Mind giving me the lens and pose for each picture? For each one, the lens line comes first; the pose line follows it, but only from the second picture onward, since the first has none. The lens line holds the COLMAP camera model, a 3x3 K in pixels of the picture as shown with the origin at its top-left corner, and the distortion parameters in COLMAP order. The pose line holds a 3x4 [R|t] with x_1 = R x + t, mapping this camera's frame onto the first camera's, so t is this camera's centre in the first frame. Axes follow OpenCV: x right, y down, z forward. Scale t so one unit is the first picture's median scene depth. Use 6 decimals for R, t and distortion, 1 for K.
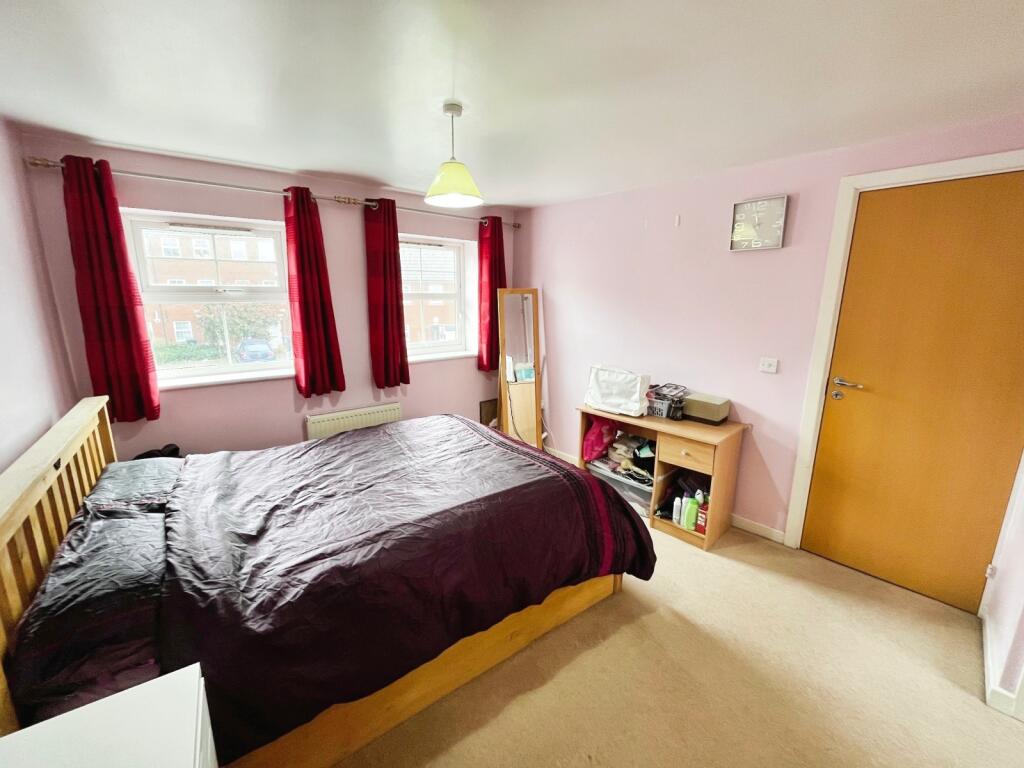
lens RADIAL K [[411.4, 0, 504.3], [0, 411.4, 380.1], [0, 0, 1]] dist [-0.000553, -0.000327]
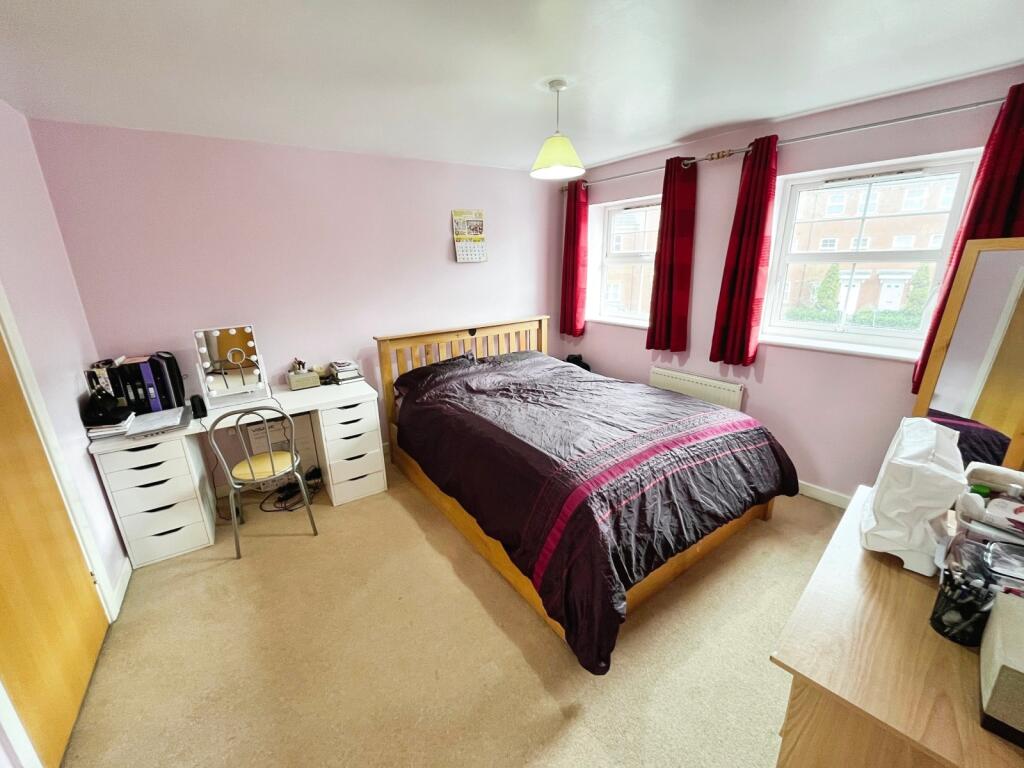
lens RADIAL K [[411.4, 0, 504.3], [0, 411.4, 380.1], [0, 0, 1]] dist [-0.000553, -0.000327]
pose [[-0.021643, 0.277569, -0.960462, 0.732165], [-0.177781, 0.944308, 0.276906, -0.134489], [0.983832, 0.176745, 0.028909, 0.633676]]
